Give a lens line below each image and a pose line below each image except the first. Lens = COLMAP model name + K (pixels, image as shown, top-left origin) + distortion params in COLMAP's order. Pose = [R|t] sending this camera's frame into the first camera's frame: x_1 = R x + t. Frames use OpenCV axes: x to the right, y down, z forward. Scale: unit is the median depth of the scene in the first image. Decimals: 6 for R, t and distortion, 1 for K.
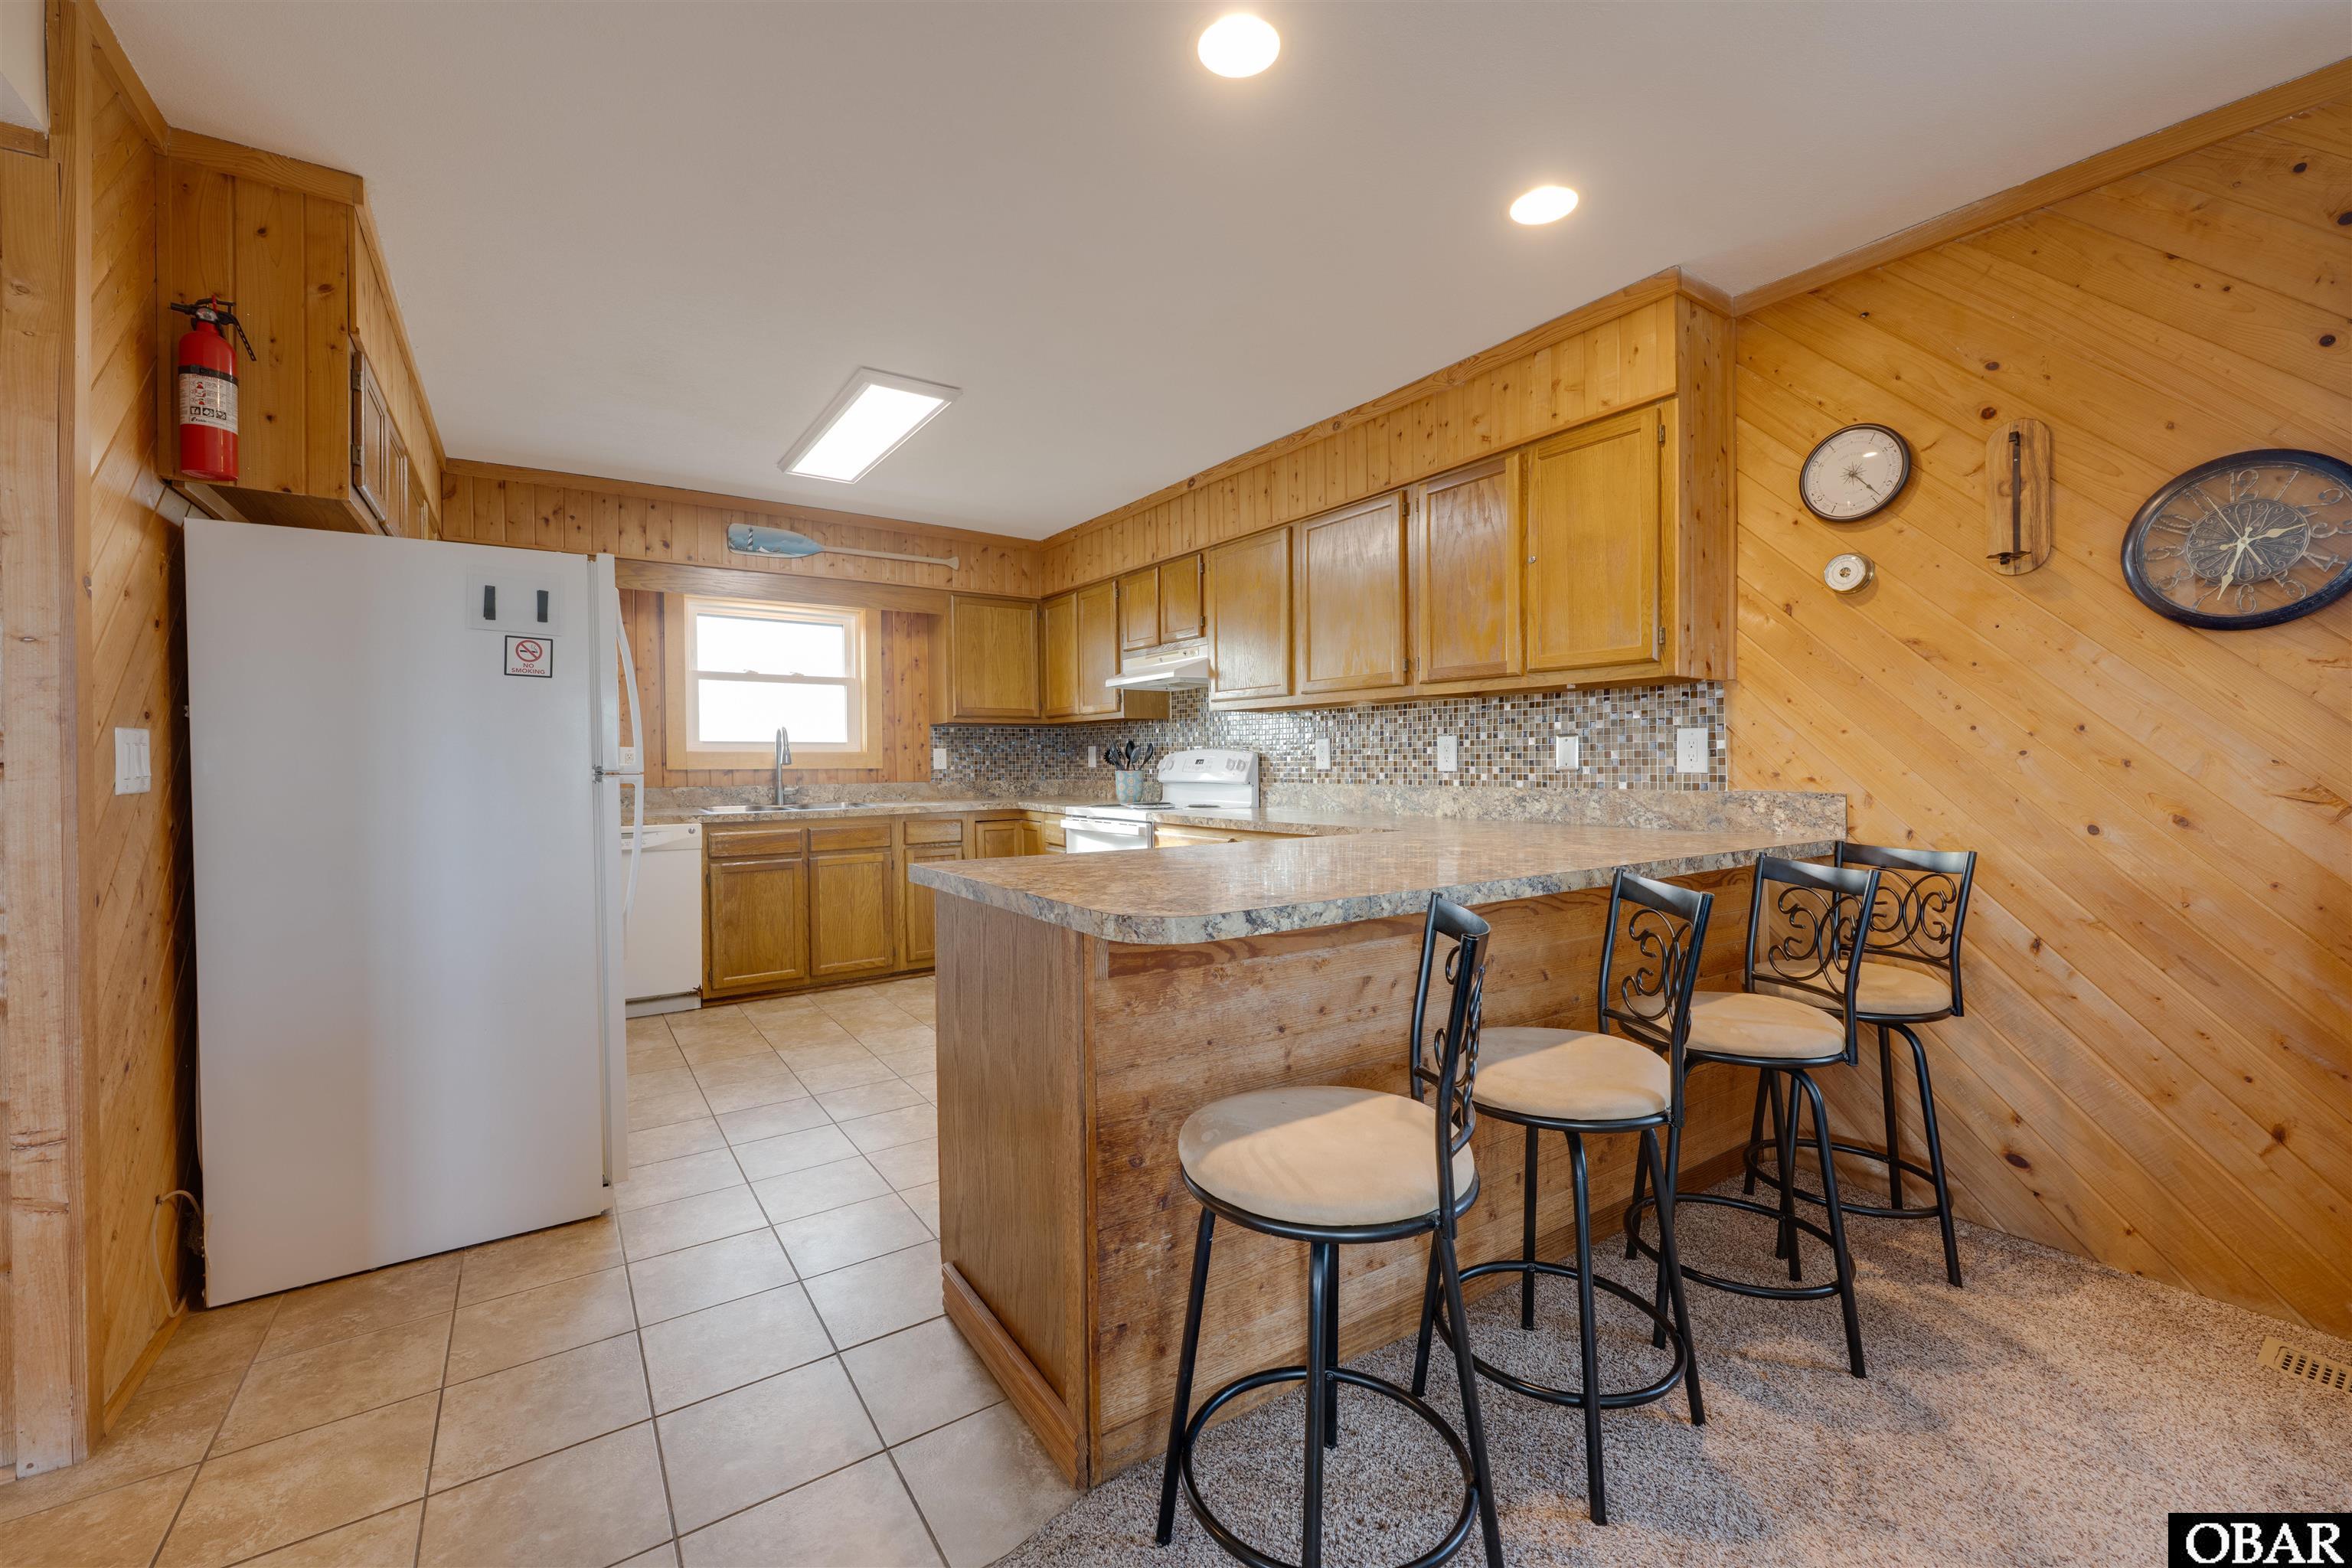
lens RADIAL K [[931.7, 0, 1242.8], [0, 931.7, 757.8], [0, 0, 1]] dist [-0.003107, -0.000519]
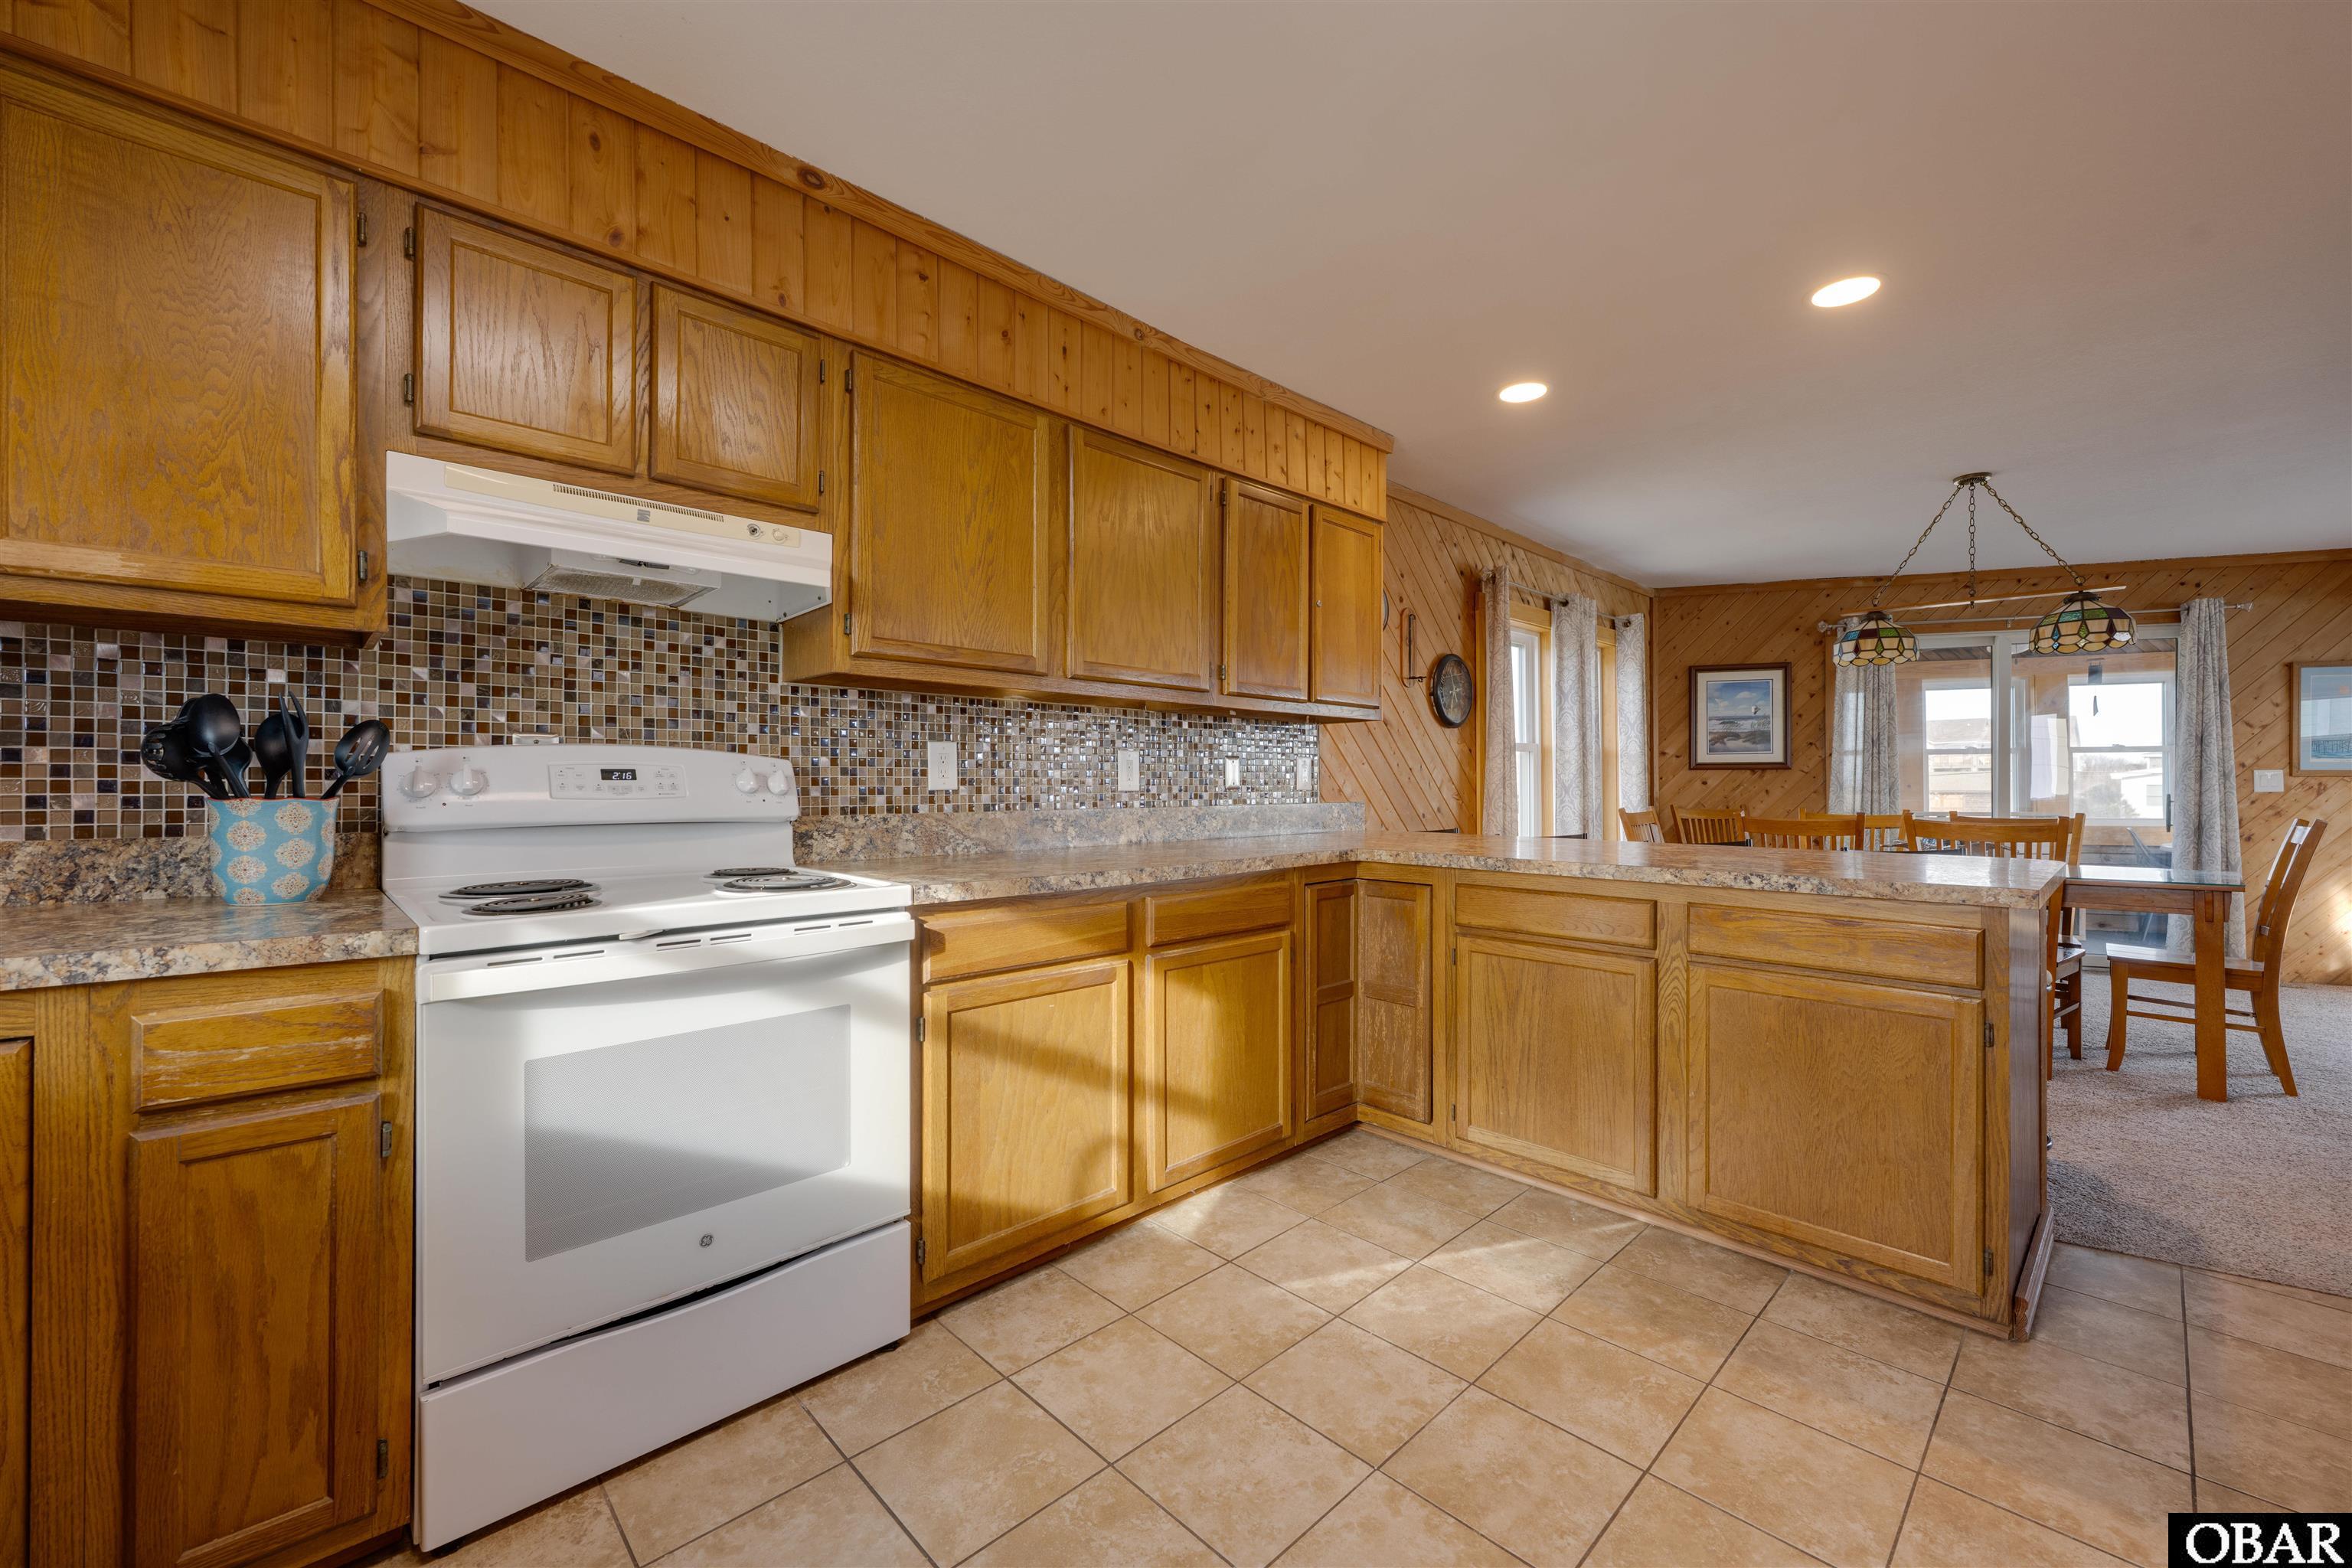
lens RADIAL K [[931.7, 0, 1177.9], [0, 931.7, 782.8], [0, 0, 1]] dist [-0.003107, -0.000519]
pose [[-0.114972, 0.019178, 0.993184, -0.659970], [0.006737, 0.999806, -0.018526, 0.023337], [-0.993346, 0.004562, -0.115078, 1.074052]]
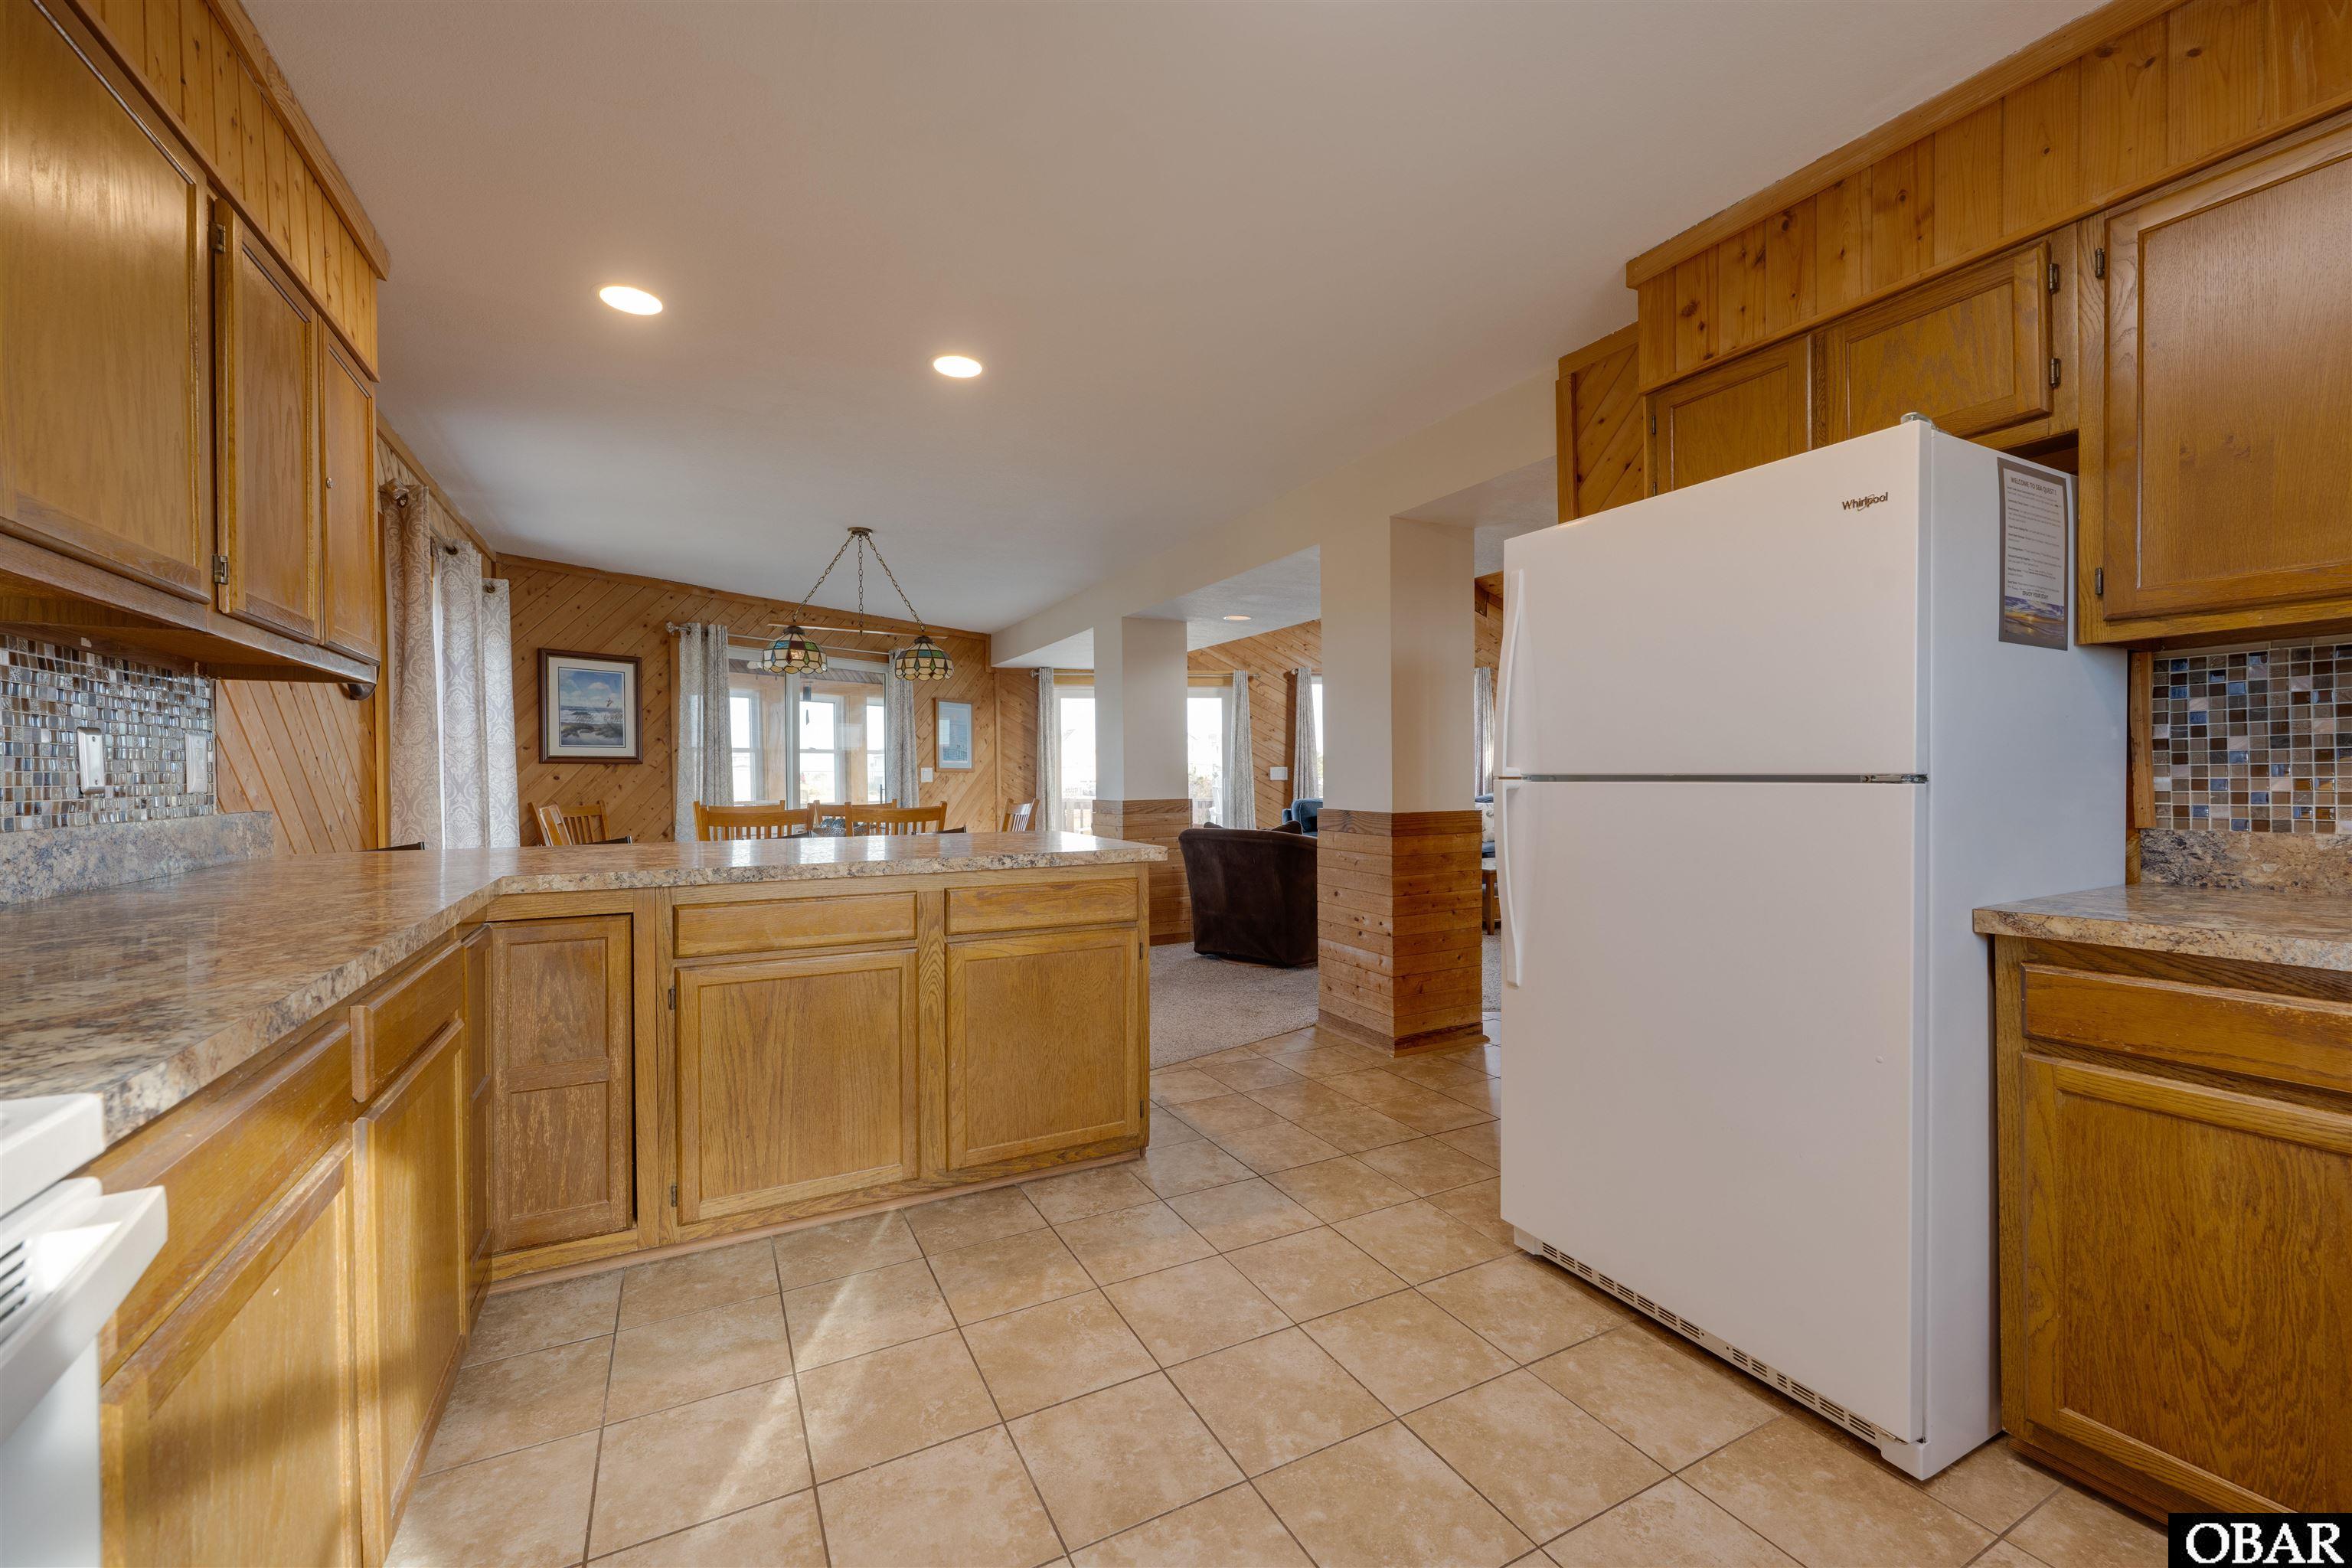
lens RADIAL K [[931.7, 0, 1179.4], [0, 931.7, 782.5], [0, 0, 1]] dist [-0.003107, -0.000519]
pose [[-0.986265, 0.022001, 0.163697, -0.346577], [0.023925, 0.999666, 0.009790, 0.015600], [-0.163427, 0.013572, -0.986462, 1.300439]]
